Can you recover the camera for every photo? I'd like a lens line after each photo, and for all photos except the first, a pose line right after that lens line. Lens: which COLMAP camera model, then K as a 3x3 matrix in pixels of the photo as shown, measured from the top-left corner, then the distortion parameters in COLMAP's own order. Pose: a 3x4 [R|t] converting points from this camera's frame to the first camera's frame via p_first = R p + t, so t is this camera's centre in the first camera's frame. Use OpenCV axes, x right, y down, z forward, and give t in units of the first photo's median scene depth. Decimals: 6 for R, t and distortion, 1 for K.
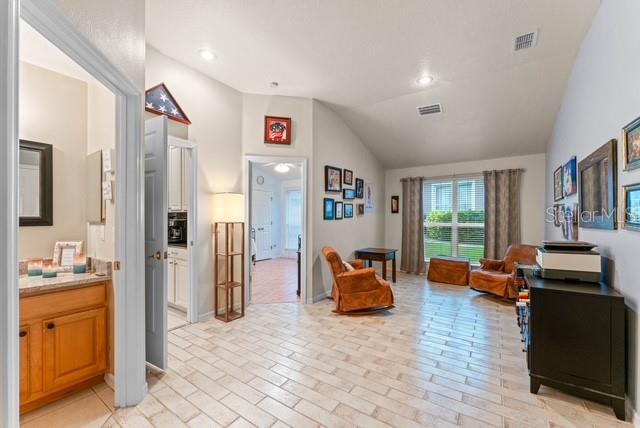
lens RADIAL K [[262.0, 0, 313.5], [0, 262.0, 218.3], [0, 0, 1]] dist [-0.001512, 0.000380]
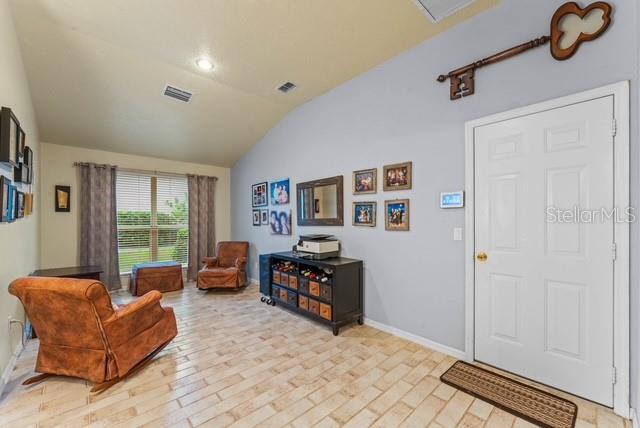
lens RADIAL K [[262.0, 0, 316.7], [0, 262.0, 221.0], [0, 0, 1]] dist [-0.001512, 0.000380]
pose [[0.212306, -0.006257, 0.977183, -0.309715], [-0.000411, 0.999979, 0.006492, -0.001710], [-0.977203, -0.001780, 0.212299, 0.371281]]
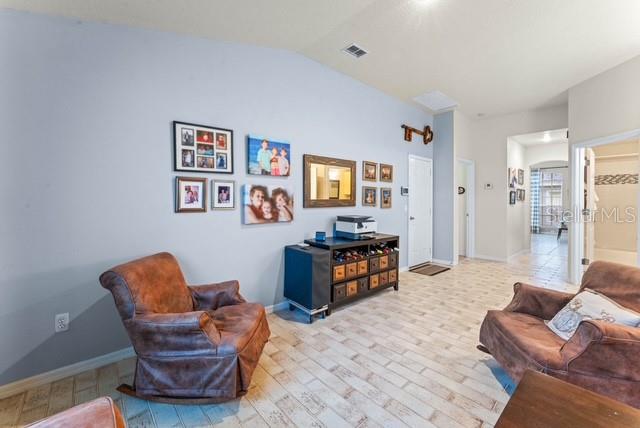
lens RADIAL K [[262.0, 0, 319.8], [0, 262.0, 201.7], [0, 0, 1]] dist [-0.001512, 0.000380]
pose [[-0.972915, -0.006444, 0.231075, 0.449760], [-0.006582, 0.999978, 0.000176, 0.003339], [-0.231071, -0.001350, -0.972936, 1.435133]]
